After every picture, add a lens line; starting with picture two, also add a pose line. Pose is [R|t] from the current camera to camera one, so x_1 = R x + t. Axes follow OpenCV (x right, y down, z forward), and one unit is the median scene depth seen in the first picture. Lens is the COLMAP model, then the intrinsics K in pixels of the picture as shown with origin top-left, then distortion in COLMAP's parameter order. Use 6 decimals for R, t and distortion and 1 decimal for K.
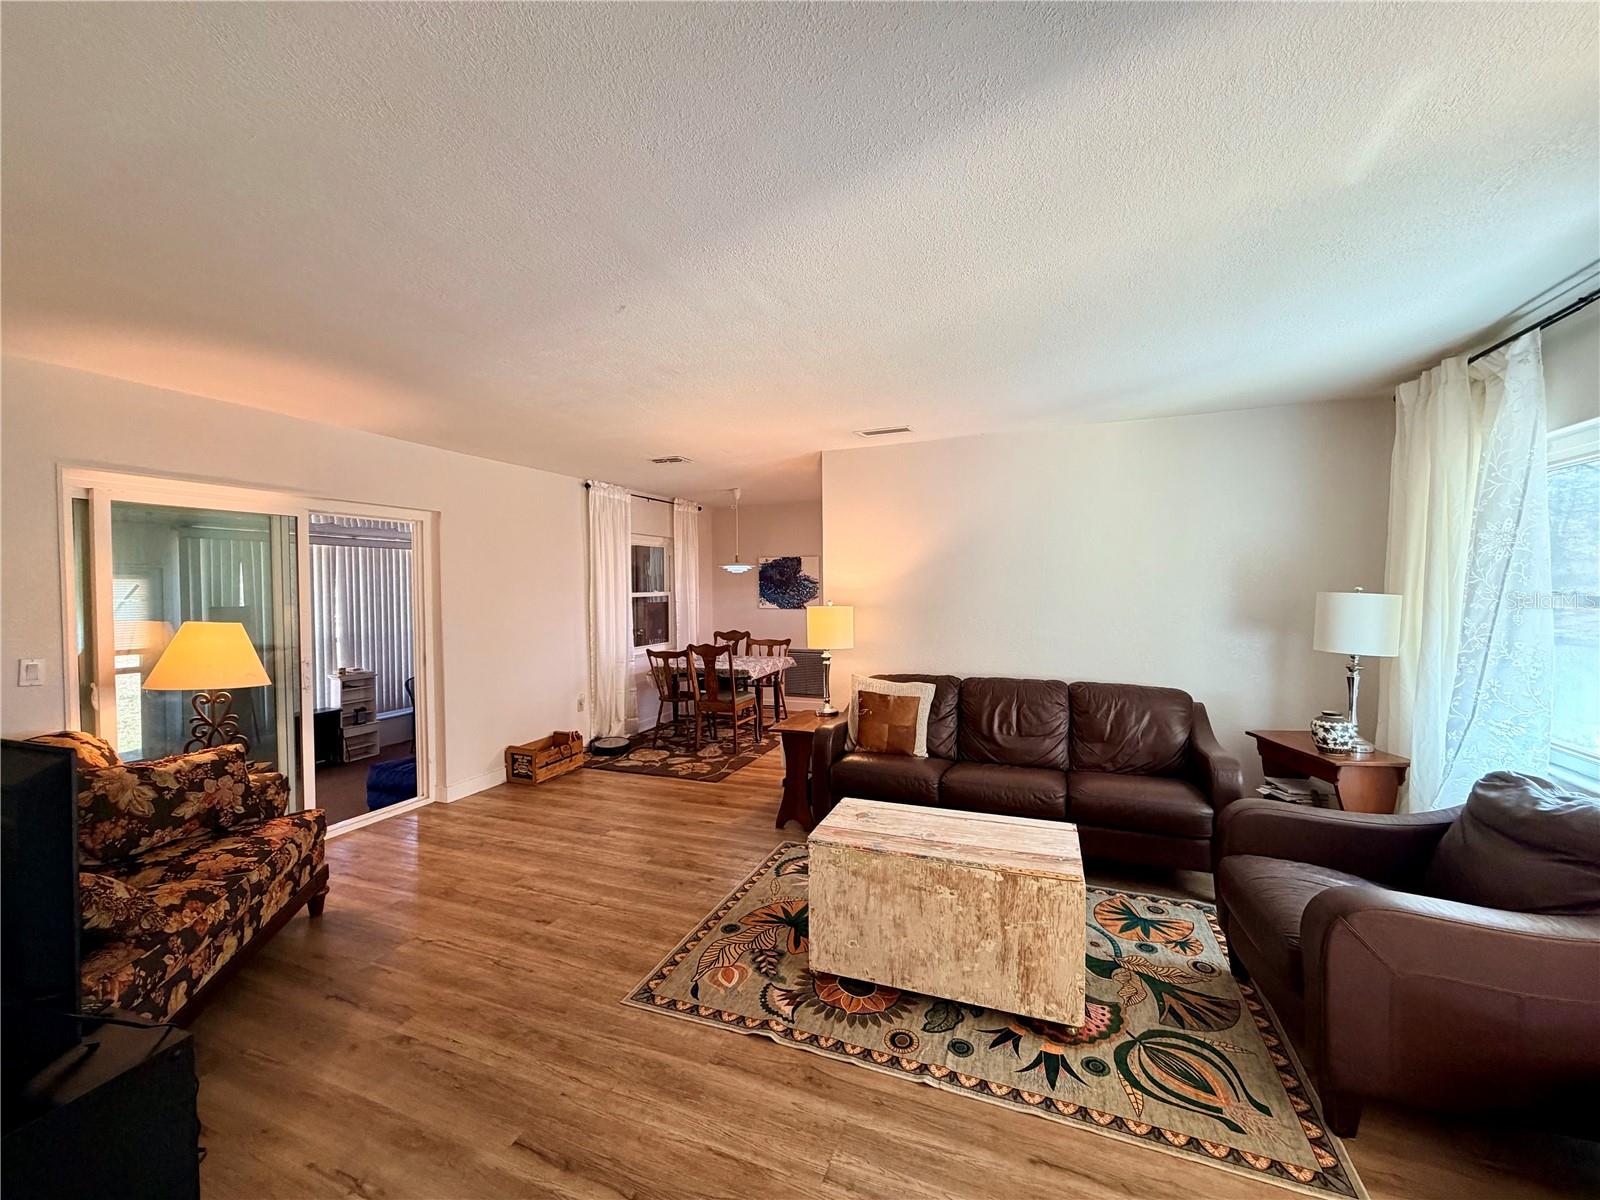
lens RADIAL K [[637.2, 0, 796.7], [0, 637.2, 603.1], [0, 0, 1]] dist [-0.001414, 0.000291]
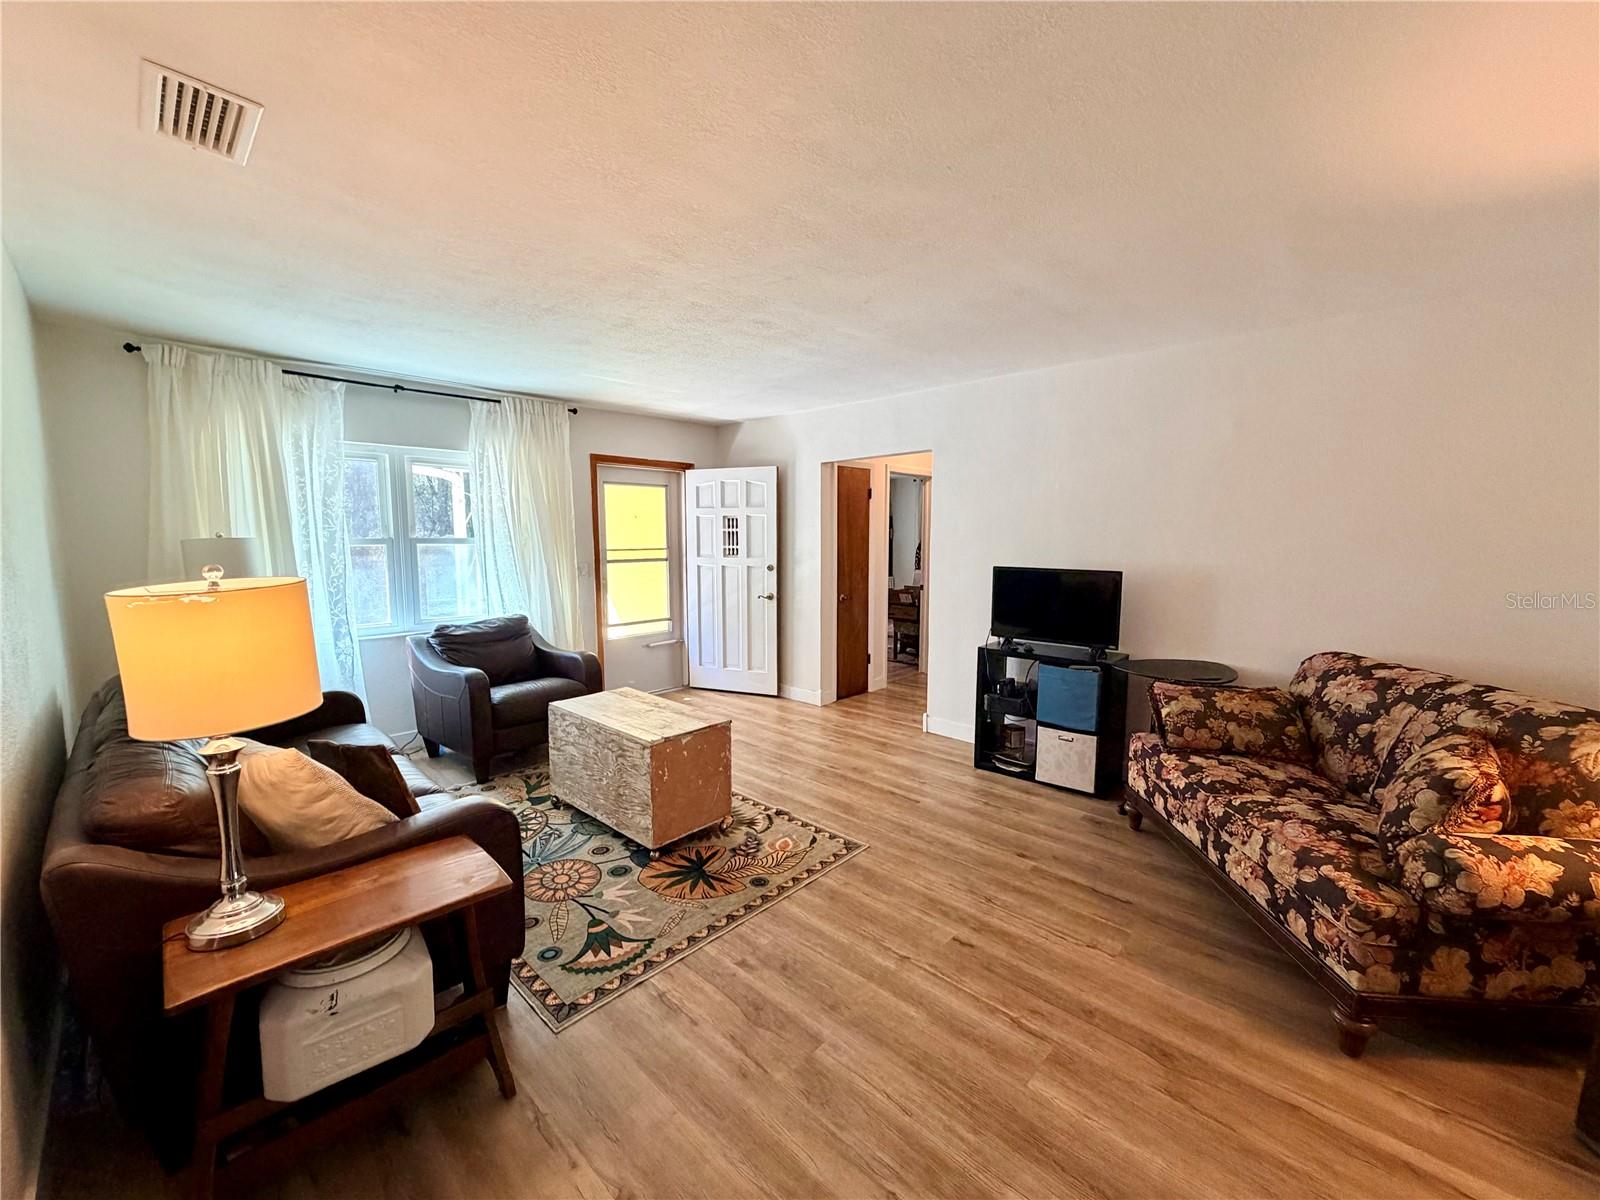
lens RADIAL K [[637.2, 0, 798.0], [0, 637.2, 599.3], [0, 0, 1]] dist [-0.001414, 0.000291]
pose [[-0.929604, -0.030111, 0.367328, -0.468540], [0.016793, 0.992162, 0.123828, -0.031101], [-0.368177, 0.121279, -0.921812, 1.701990]]
